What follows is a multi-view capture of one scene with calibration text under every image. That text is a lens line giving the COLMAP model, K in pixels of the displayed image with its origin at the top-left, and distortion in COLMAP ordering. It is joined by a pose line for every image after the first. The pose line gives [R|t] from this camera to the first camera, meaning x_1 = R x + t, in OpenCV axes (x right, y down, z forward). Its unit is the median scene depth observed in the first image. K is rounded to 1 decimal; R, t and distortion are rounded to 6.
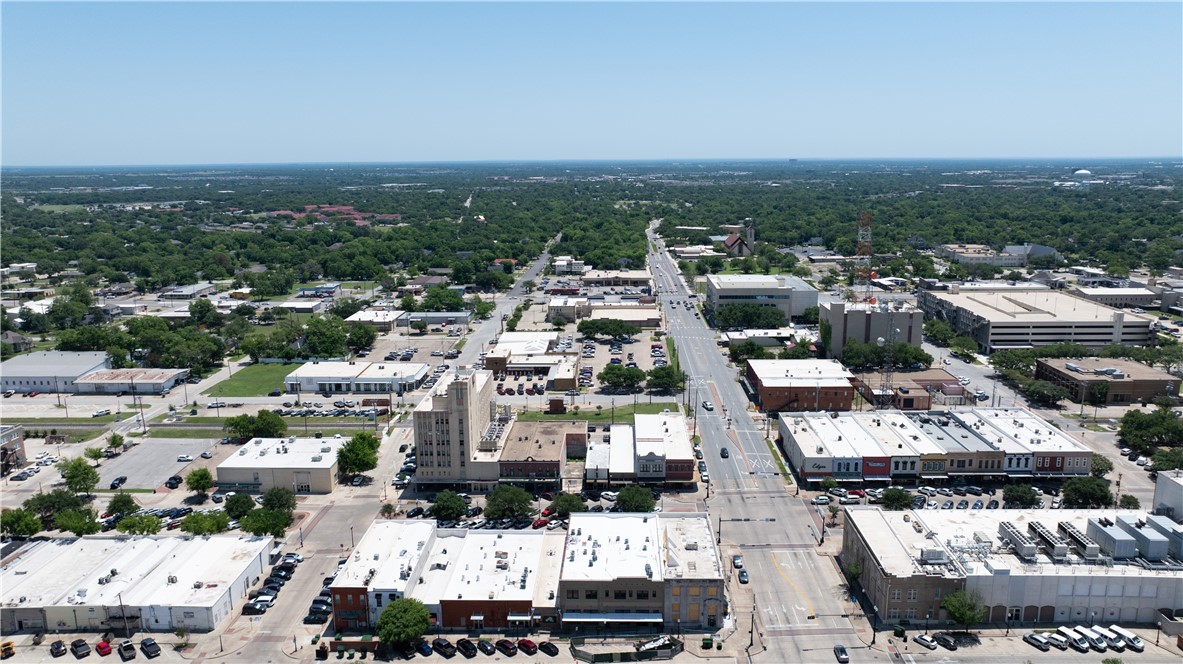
lens RADIAL K [[820.6, 0, 591.5], [0, 820.6, 332.0], [0, 0, 1]] dist [0.001962, 0.000547]
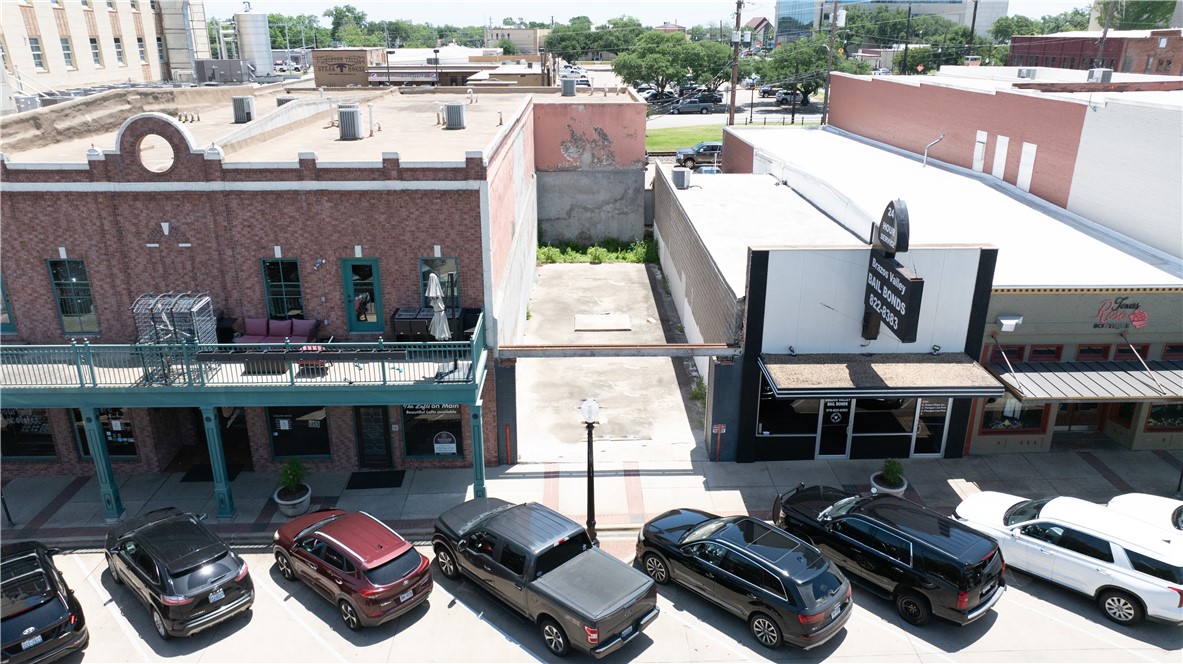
lens RADIAL K [[820.6, 0, 591.5], [0, 820.6, 332.0], [0, 0, 1]] dist [0.001962, 0.000547]
pose [[0.998762, -0.015609, 0.047236, -0.030547], [0.008321, 0.988541, 0.150725, 0.161265], [-0.049047, -0.150145, 0.987447, 0.905548]]
